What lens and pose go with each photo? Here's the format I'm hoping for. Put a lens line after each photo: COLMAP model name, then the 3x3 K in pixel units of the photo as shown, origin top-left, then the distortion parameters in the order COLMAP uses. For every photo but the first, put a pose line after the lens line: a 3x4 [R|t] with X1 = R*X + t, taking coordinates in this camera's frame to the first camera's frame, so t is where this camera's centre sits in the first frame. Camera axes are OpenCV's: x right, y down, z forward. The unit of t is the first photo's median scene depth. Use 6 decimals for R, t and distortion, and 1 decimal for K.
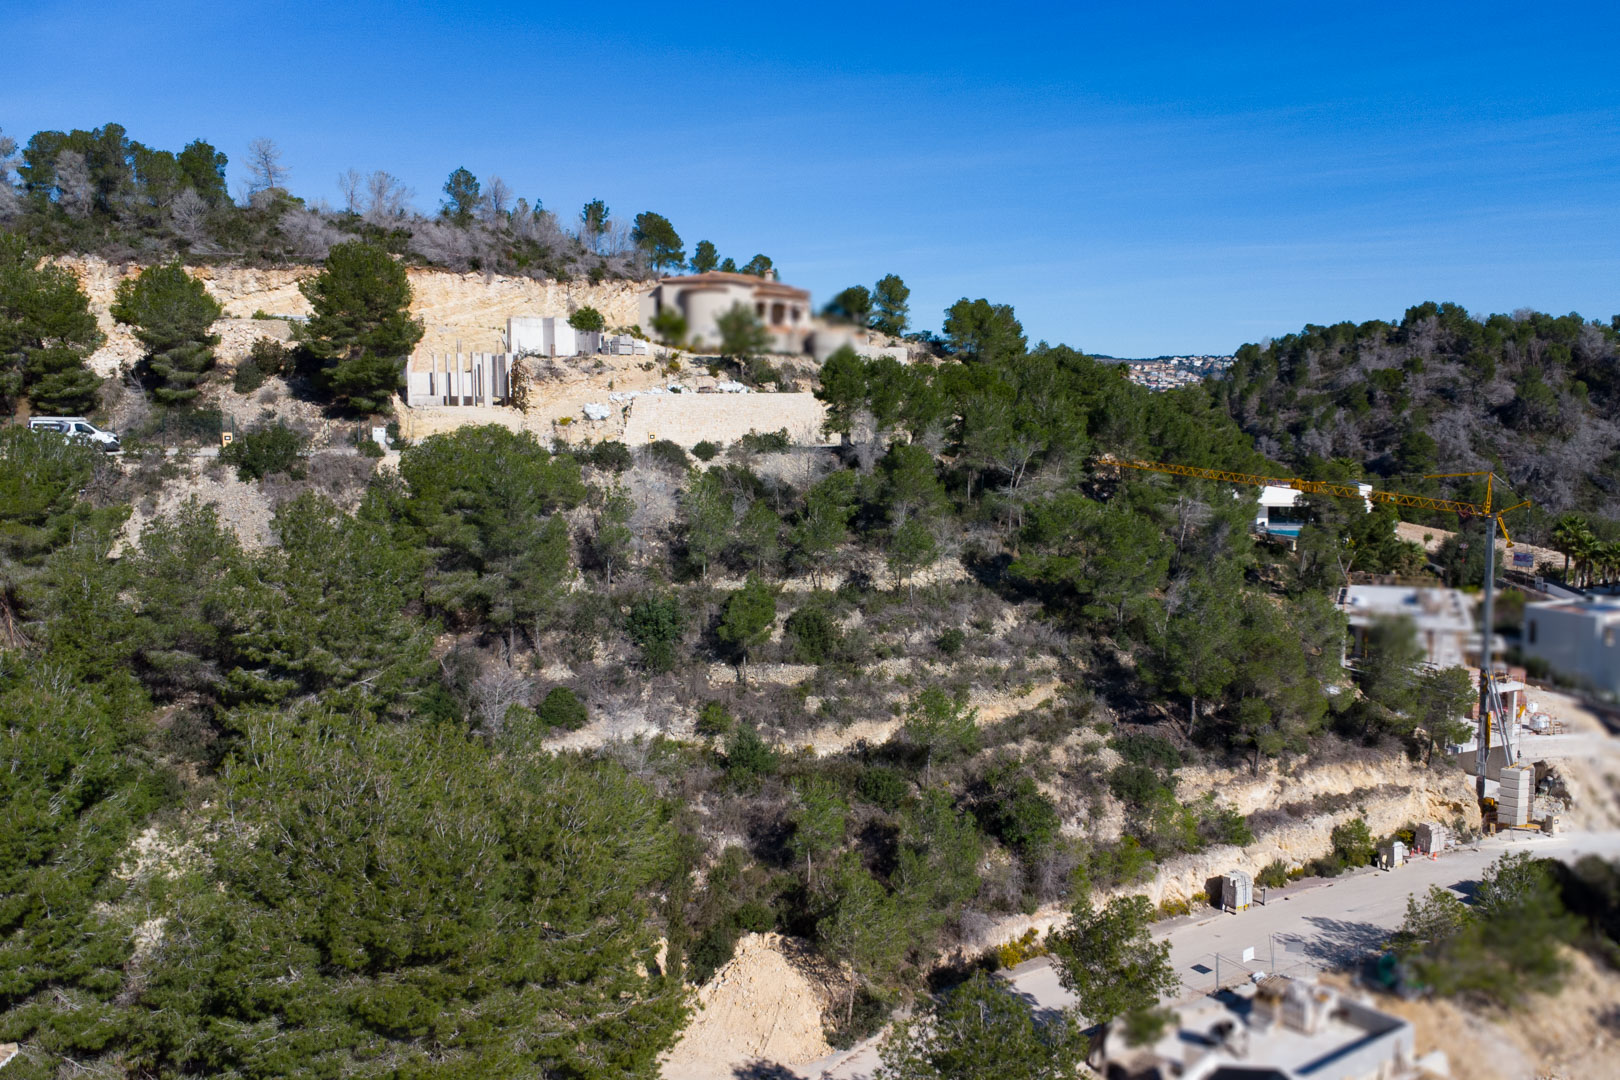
lens RADIAL K [[1396.3, 0, 877.0], [0, 1396.3, 542.6], [0, 0, 1]] dist [0.016118, 0.014833]
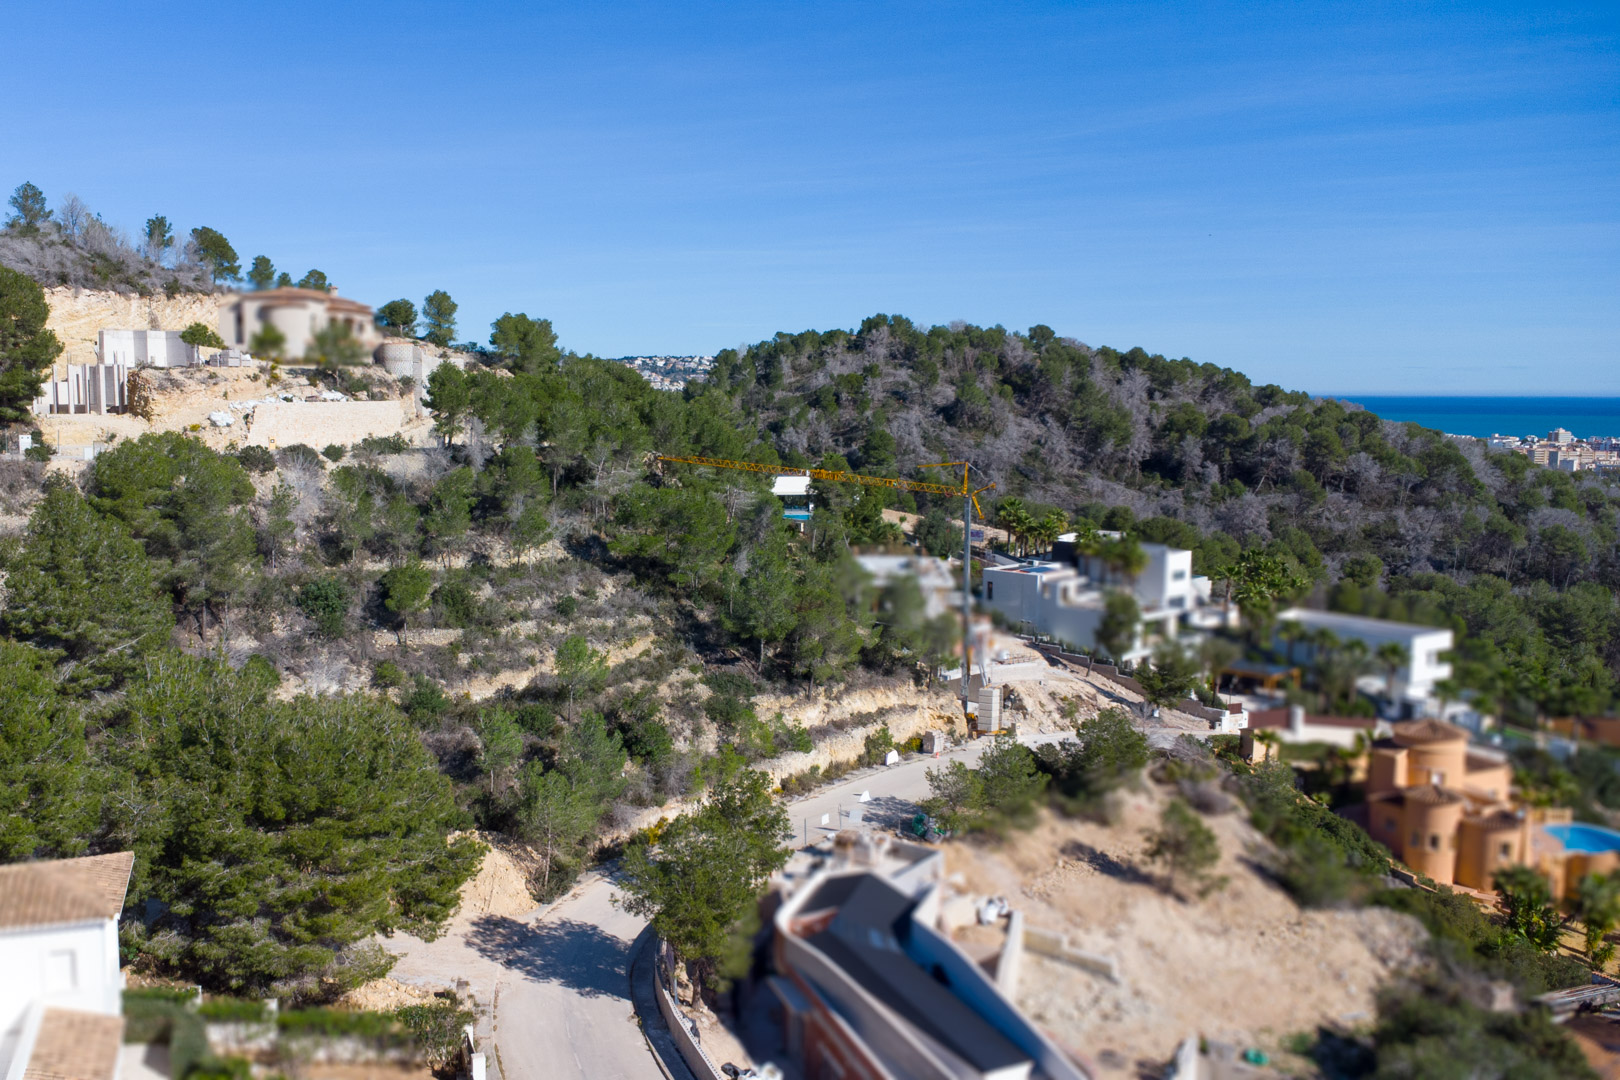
lens RADIAL K [[1398.2, 0, 675.7], [0, 1398.2, 542.4], [0, 0, 1]] dist [0.012582, 0.012814]
pose [[0.971745, -0.026420, 0.234551, -0.118423], [0.026250, 0.999648, 0.003848, 0.010641], [-0.234571, 0.002417, 0.972096, -0.180732]]
